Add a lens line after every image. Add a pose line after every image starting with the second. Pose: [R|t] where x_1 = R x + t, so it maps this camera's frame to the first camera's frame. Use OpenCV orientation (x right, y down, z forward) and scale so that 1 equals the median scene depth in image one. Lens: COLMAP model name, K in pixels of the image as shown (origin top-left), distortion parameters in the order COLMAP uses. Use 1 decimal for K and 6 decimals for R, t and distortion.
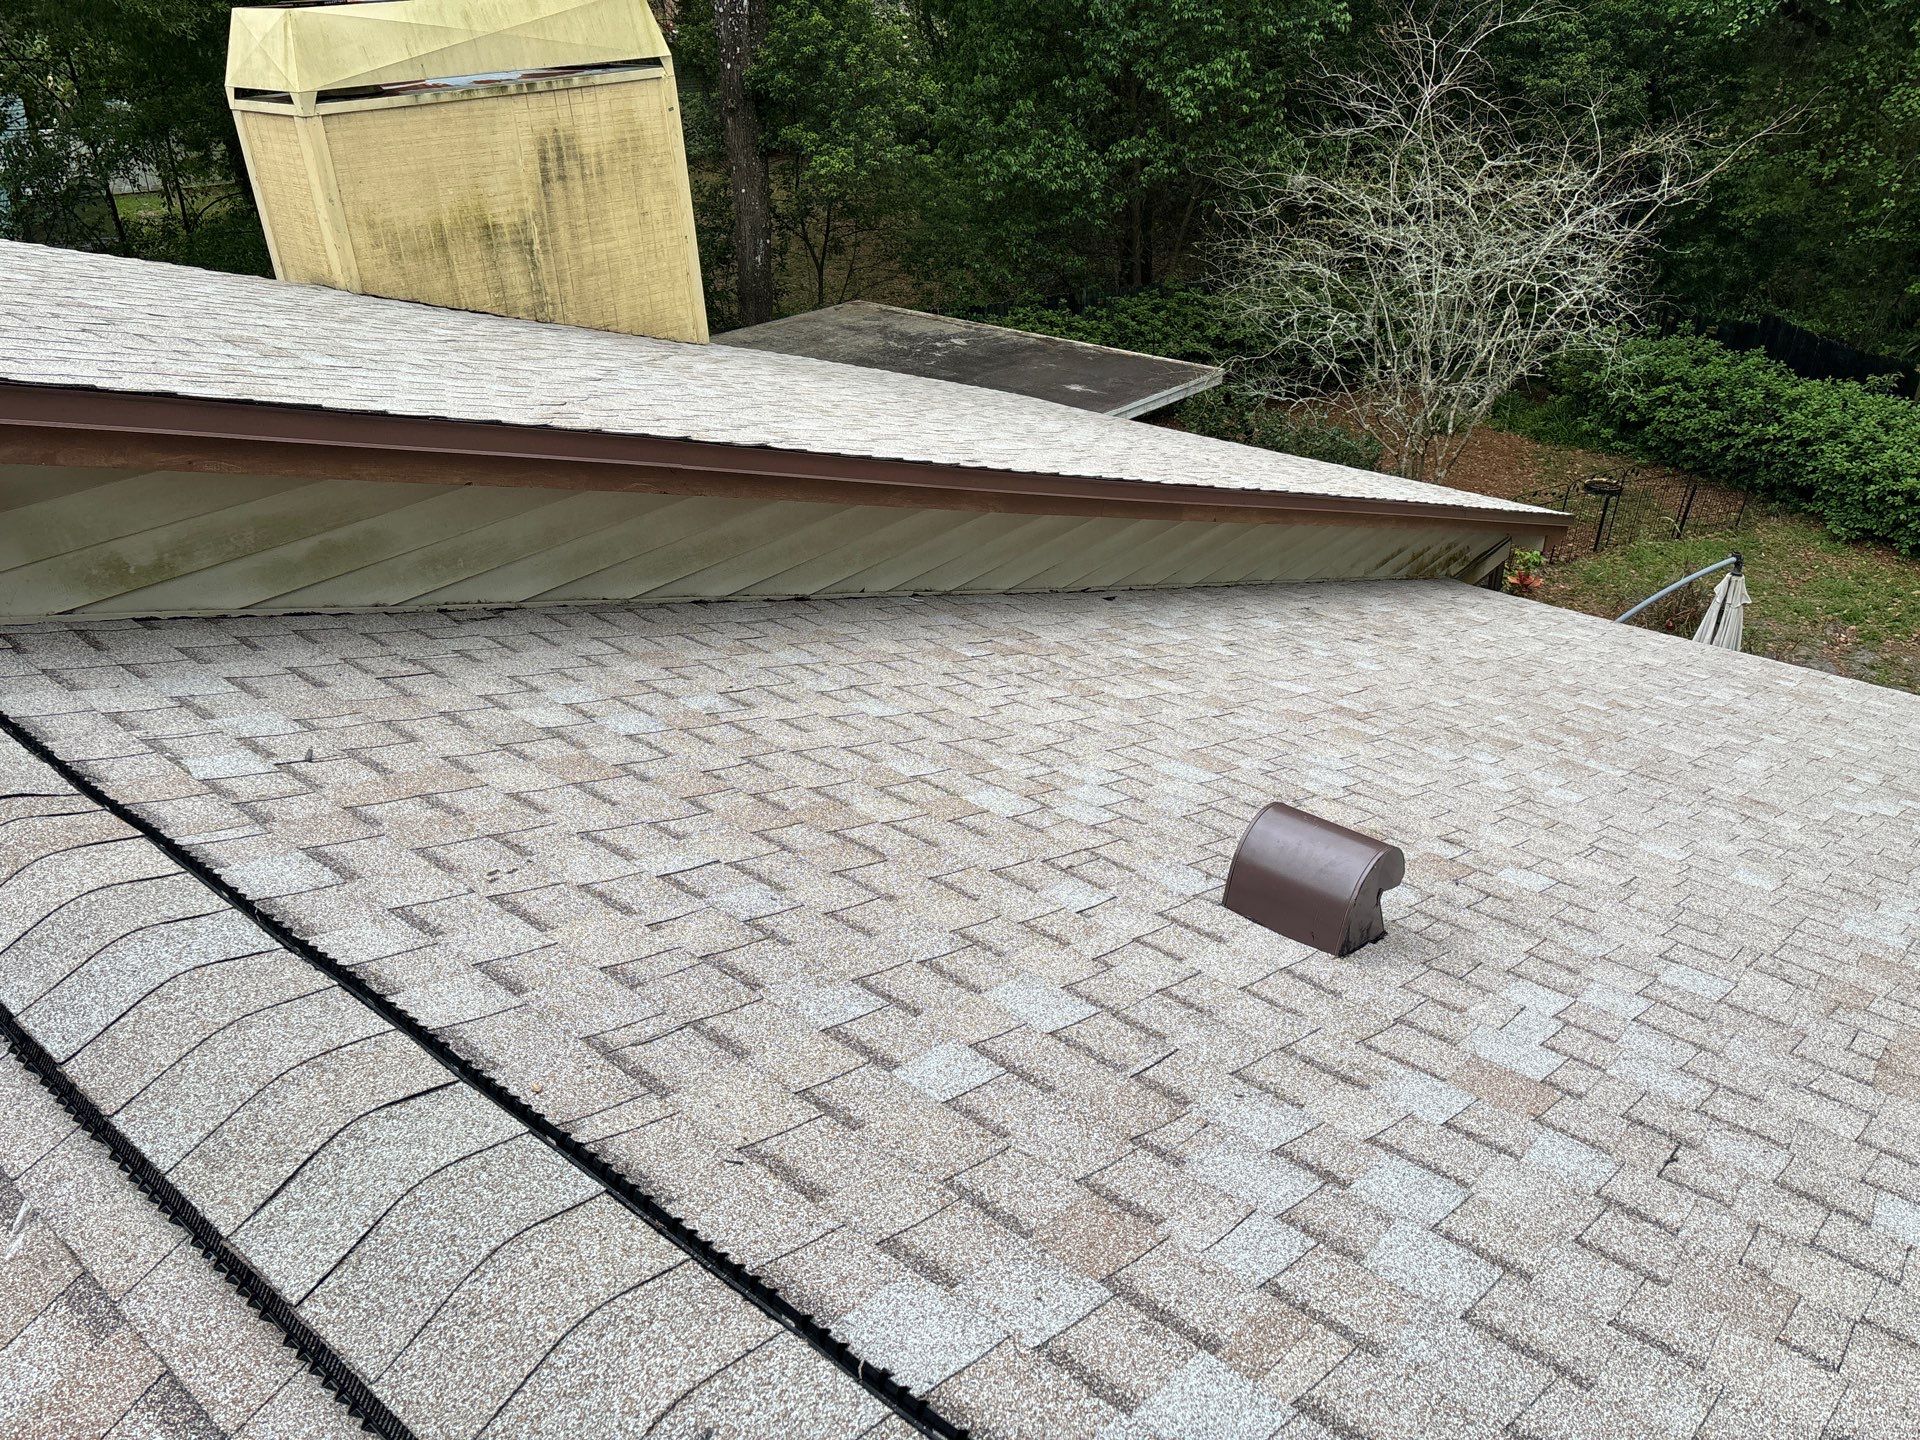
lens RADIAL K [[1391.7, 0, 960.0], [0, 1391.7, 720.0], [0, 0, 1]] dist [0.003120, -0.020713]
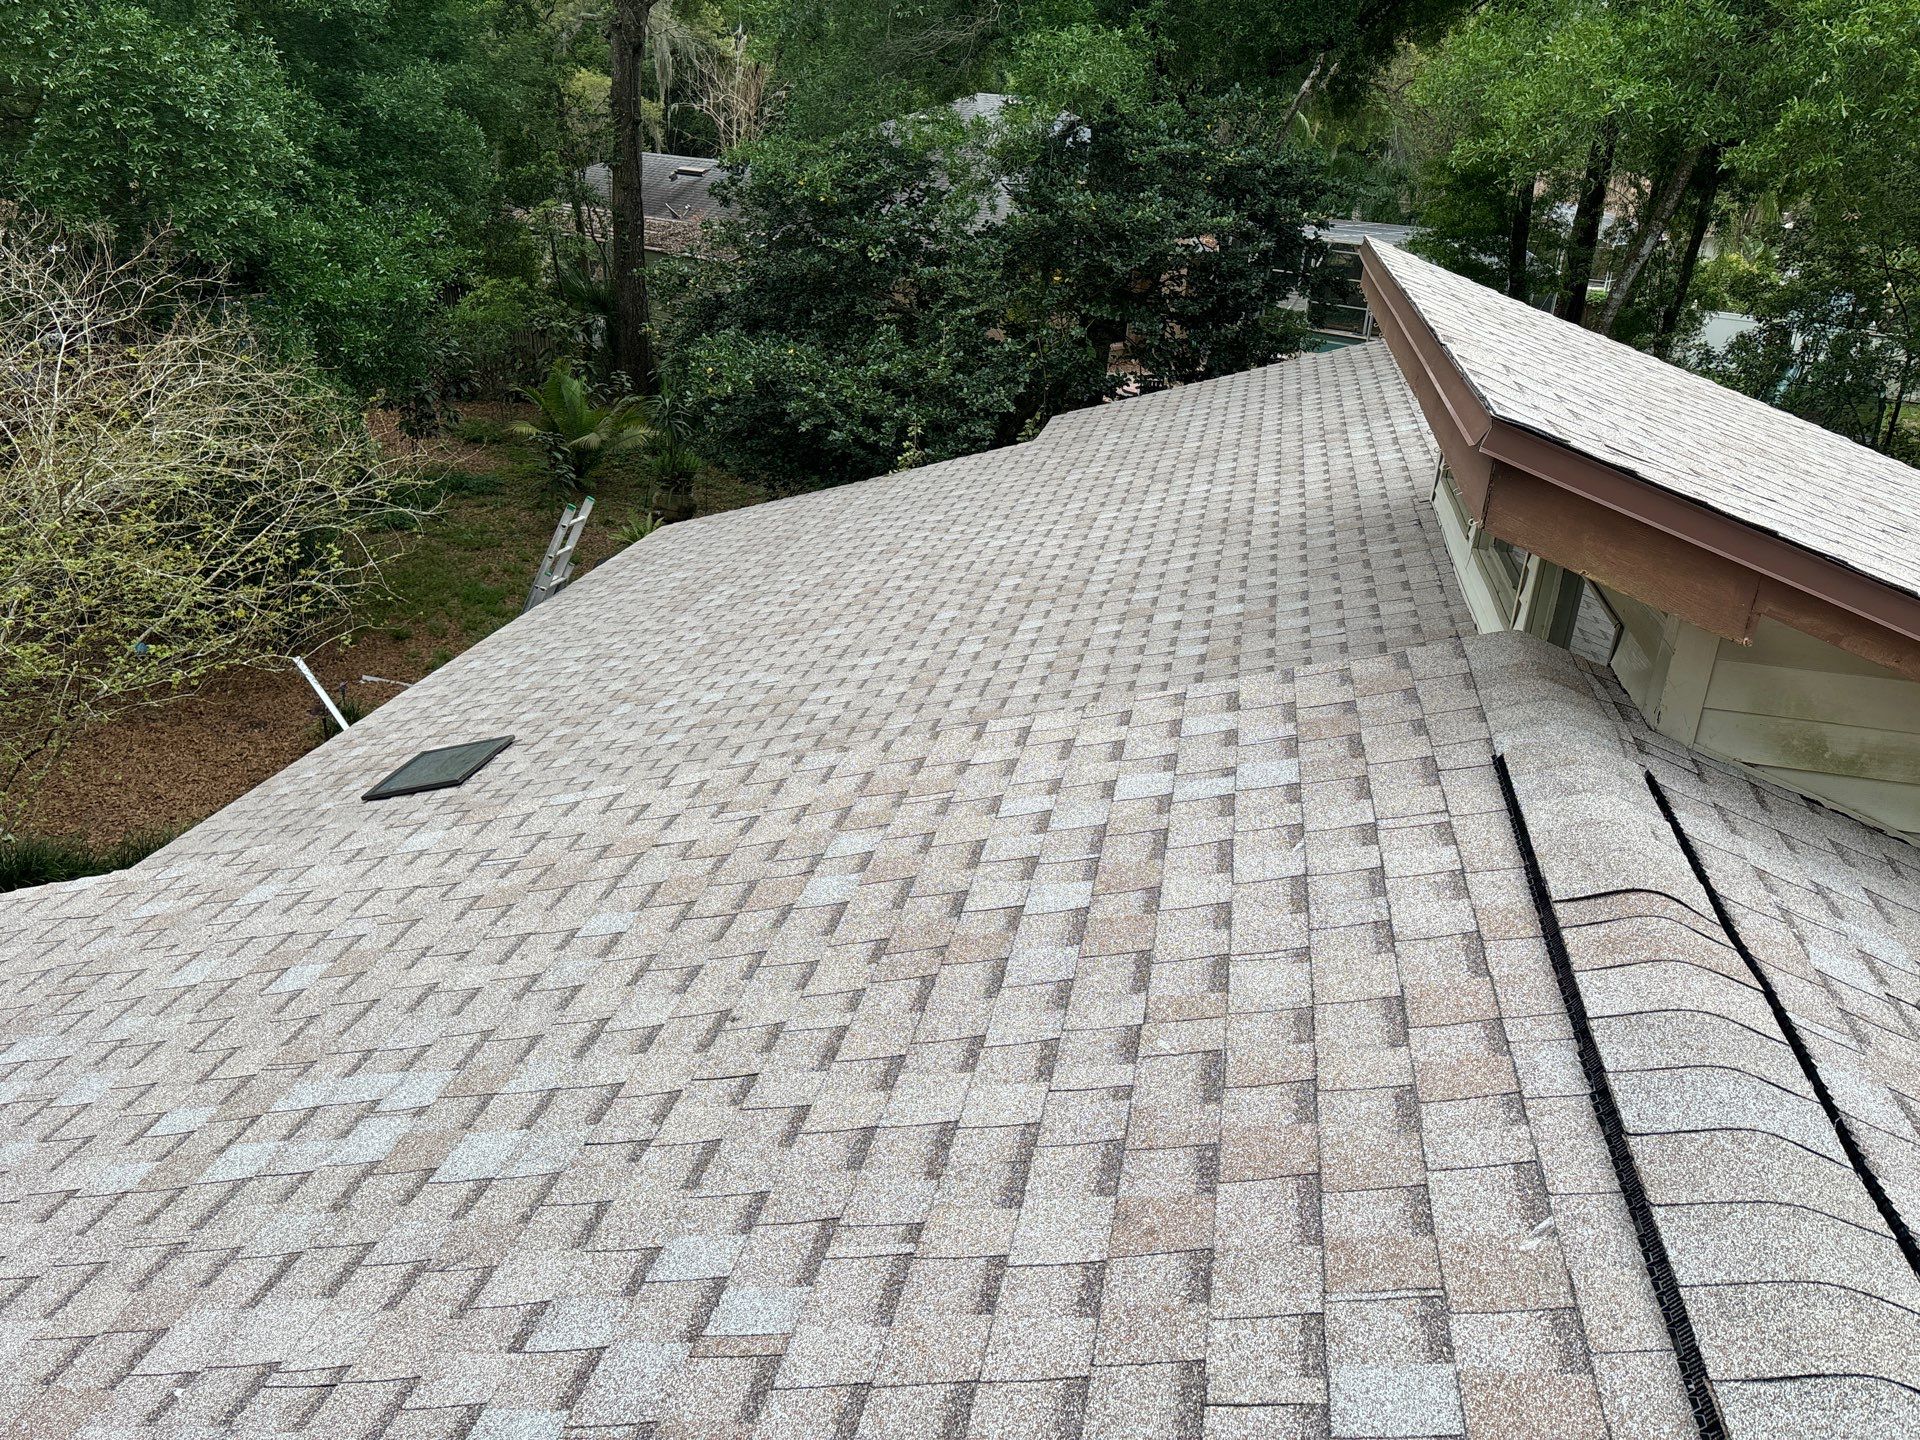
lens RADIAL K [[1391.7, 0, 960.0], [0, 1391.7, 720.0], [0, 0, 1]] dist [0.003120, -0.020713]
pose [[0.470092, 0.388353, -0.792587, -0.111724], [-0.483140, 0.864735, 0.137148, 0.051432], [0.738640, 0.318459, 0.594134, -0.131741]]
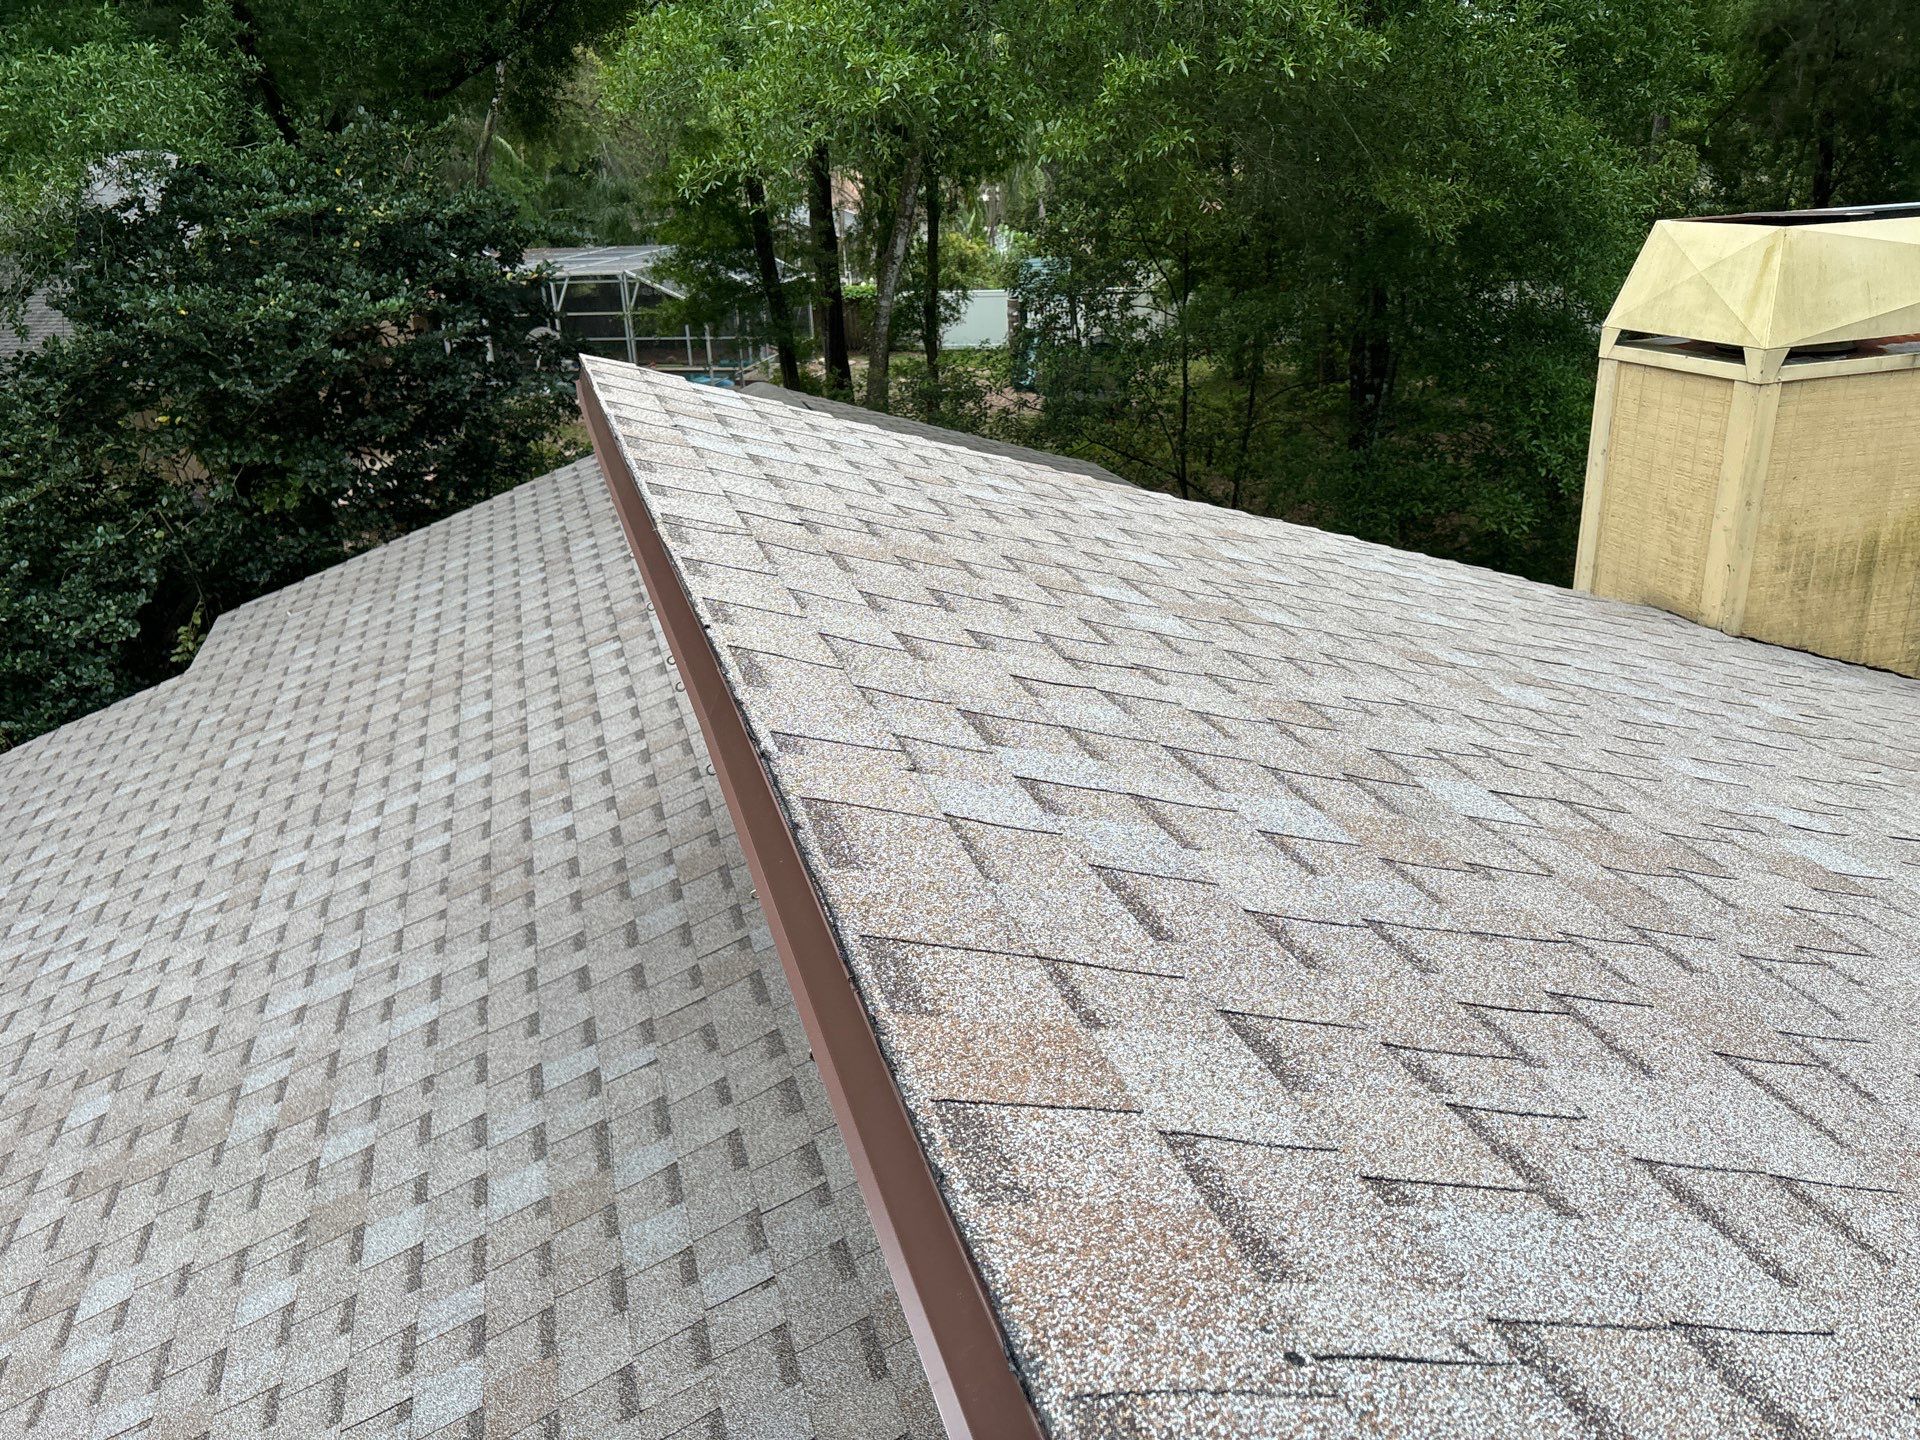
lens RADIAL K [[1420.4, 0, 960.0], [0, 1420.4, 720.0], [0, 0, 1]] dist [0.003938, 0.006585]
pose [[0.840940, 0.187419, -0.507635, -0.913615], [-0.241540, 0.969473, -0.042202, -0.349683], [0.484229, 0.158104, 0.860538, 0.572843]]
